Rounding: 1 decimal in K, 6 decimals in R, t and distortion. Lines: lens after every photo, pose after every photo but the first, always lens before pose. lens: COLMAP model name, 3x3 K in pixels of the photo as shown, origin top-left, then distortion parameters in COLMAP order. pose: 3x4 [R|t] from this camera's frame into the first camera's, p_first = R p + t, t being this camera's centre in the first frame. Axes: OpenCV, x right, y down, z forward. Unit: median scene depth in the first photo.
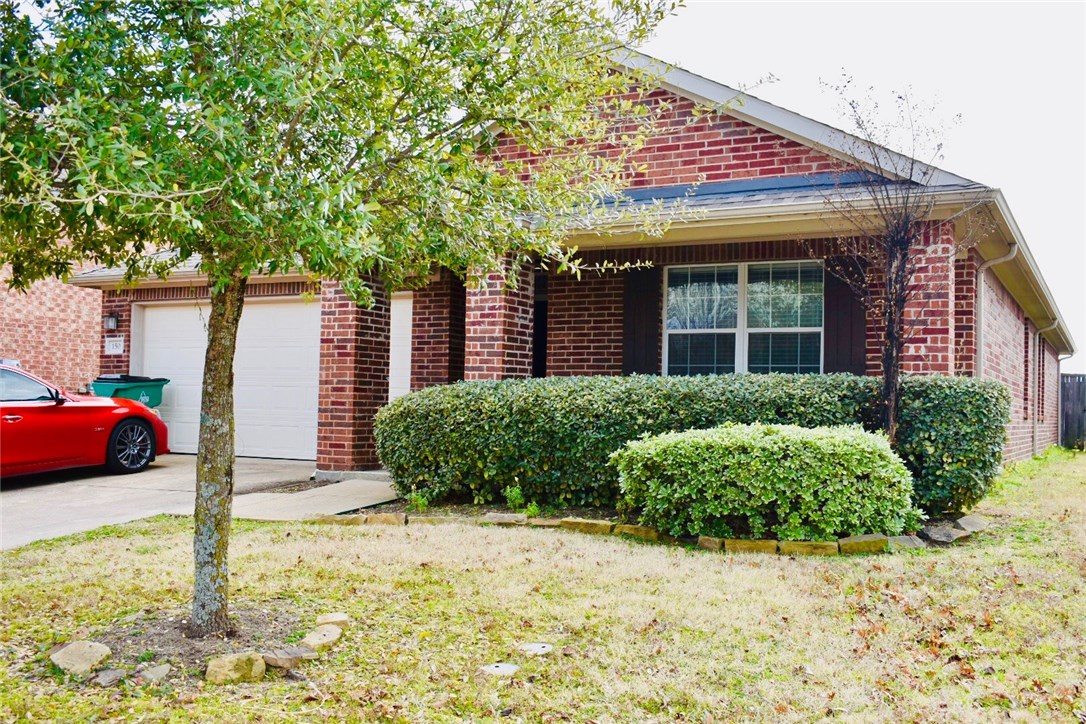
lens RADIAL K [[1092.3, 0, 543.0], [0, 1092.3, 362.0], [0, 0, 1]] dist [-0.015544, -0.005445]
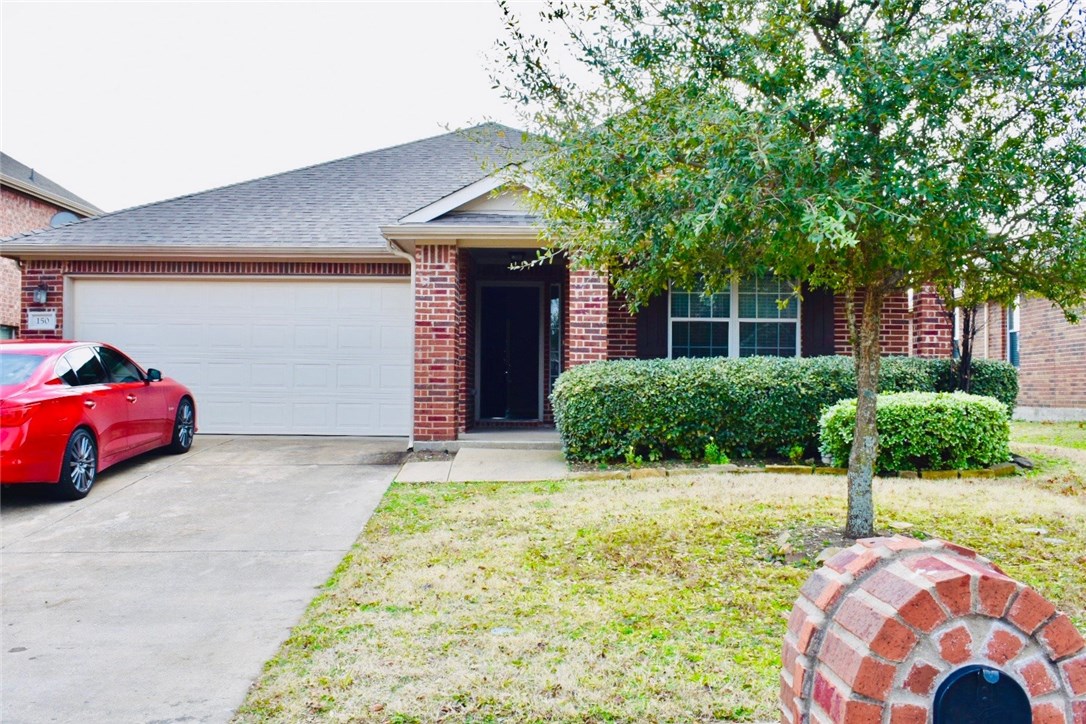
lens RADIAL K [[1125.2, 0, 543.0], [0, 1125.2, 362.0], [0, 0, 1]] dist [-0.018854, -0.008222]
pose [[0.891830, -0.002760, 0.452362, -0.611280], [-0.009865, 0.999625, 0.025549, -0.011071], [-0.452263, -0.027248, 0.891468, -0.067300]]
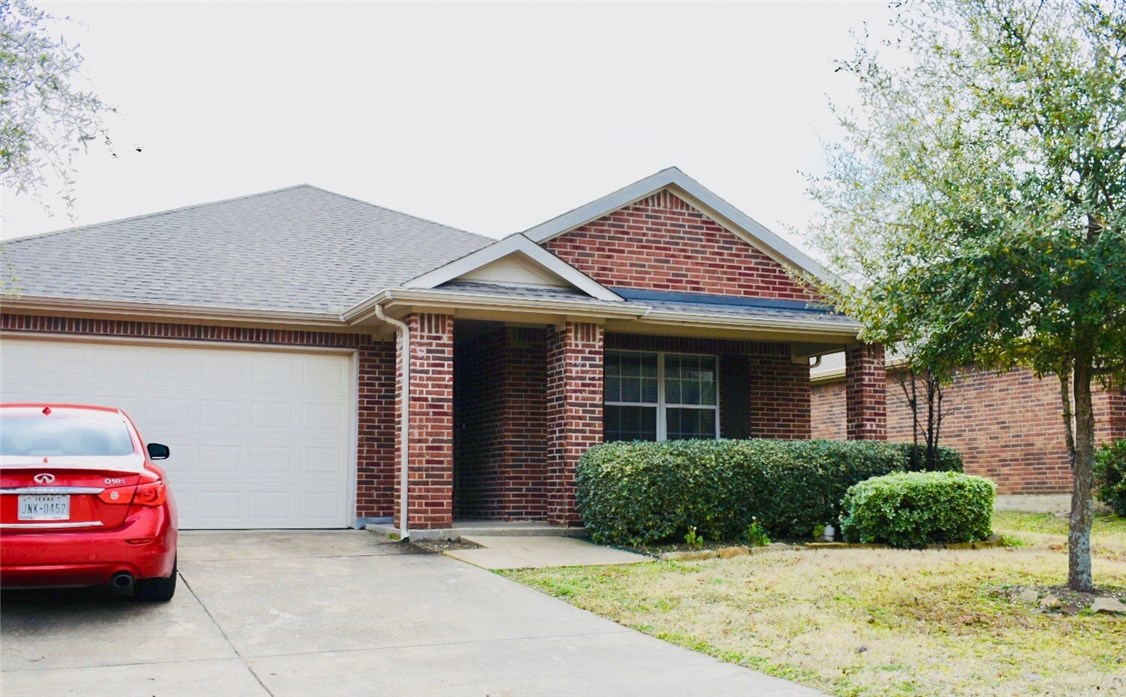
lens RADIAL K [[1224.2, 0, 560.7], [0, 1224.2, 375.0], [0, 0, 1]] dist [-0.011464, -0.004468]
pose [[0.628588, 0.057969, 0.775575, -0.998686], [-0.022389, 0.998154, -0.056459, 0.019031], [-0.777416, 0.018125, 0.628725, 0.199161]]
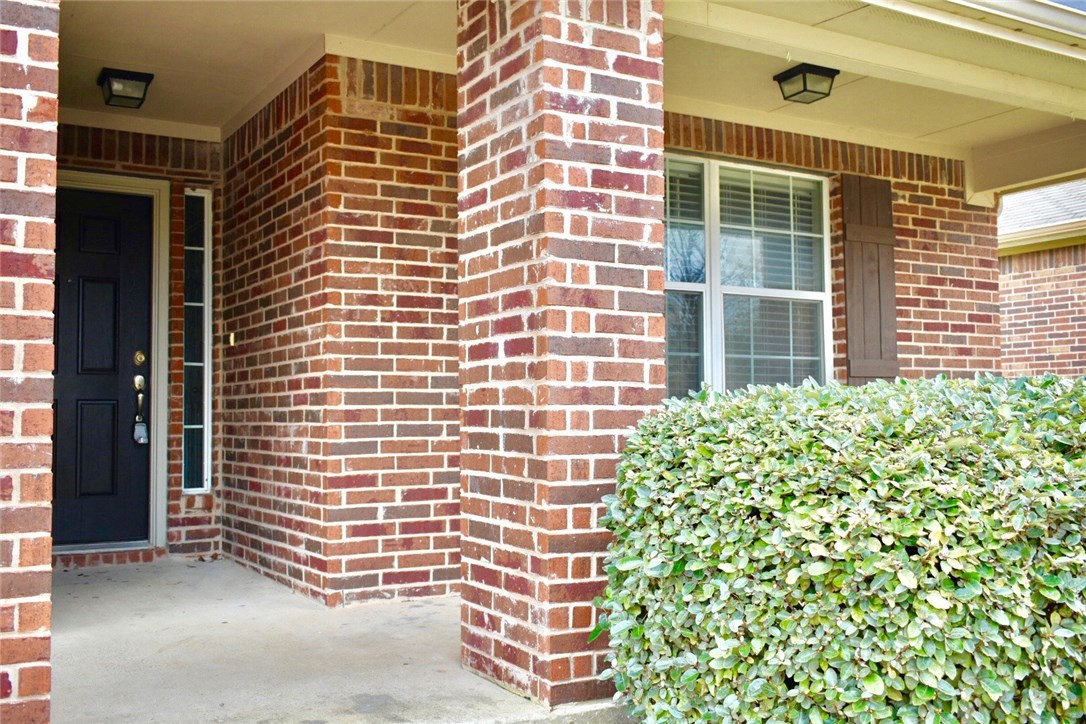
lens RADIAL K [[1092.3, 0, 543.0], [0, 1092.3, 362.0], [0, 0, 1]] dist [-0.015544, -0.005445]
pose [[0.530071, 0.017401, 0.847775, -0.308901], [-0.021479, 0.999744, -0.007091, 0.012111], [-0.847681, -0.014450, 0.530309, 0.793922]]
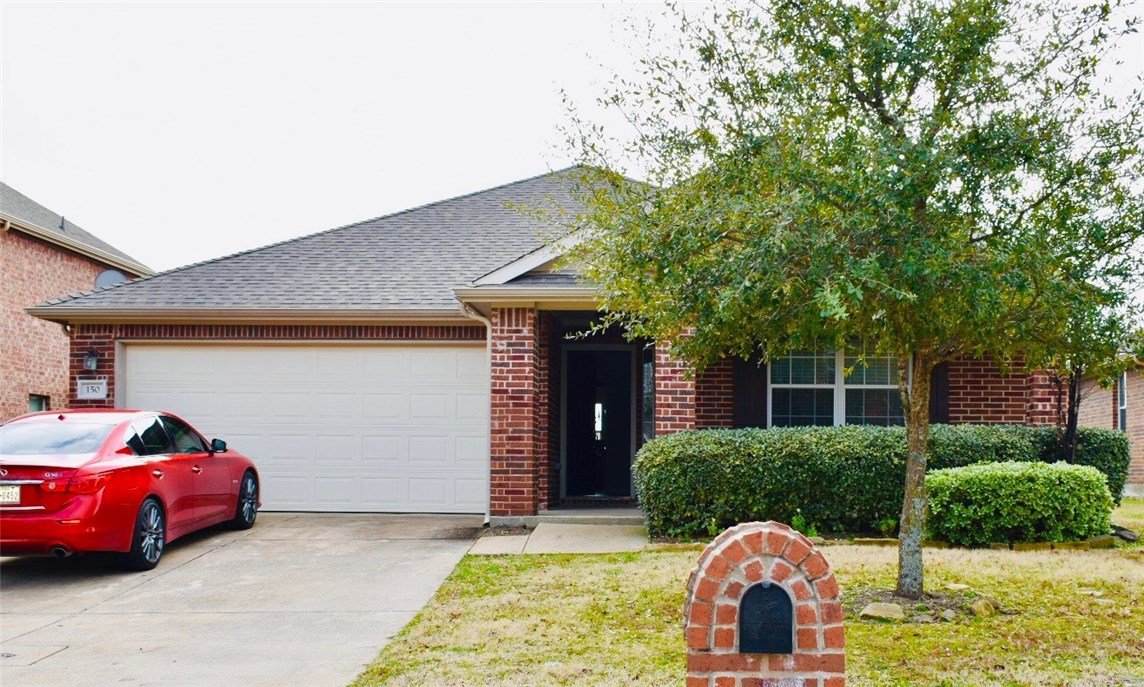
lens RADIAL K [[1417.6, 0, 635.0], [0, 1417.6, 445.6], [0, 0, 1]] dist [-0.014635, -0.017074]
pose [[0.902381, -0.006229, 0.430895, -0.671196], [-0.007305, 0.999531, 0.029747, -0.009071], [-0.430878, -0.029991, 0.901912, -0.274126]]
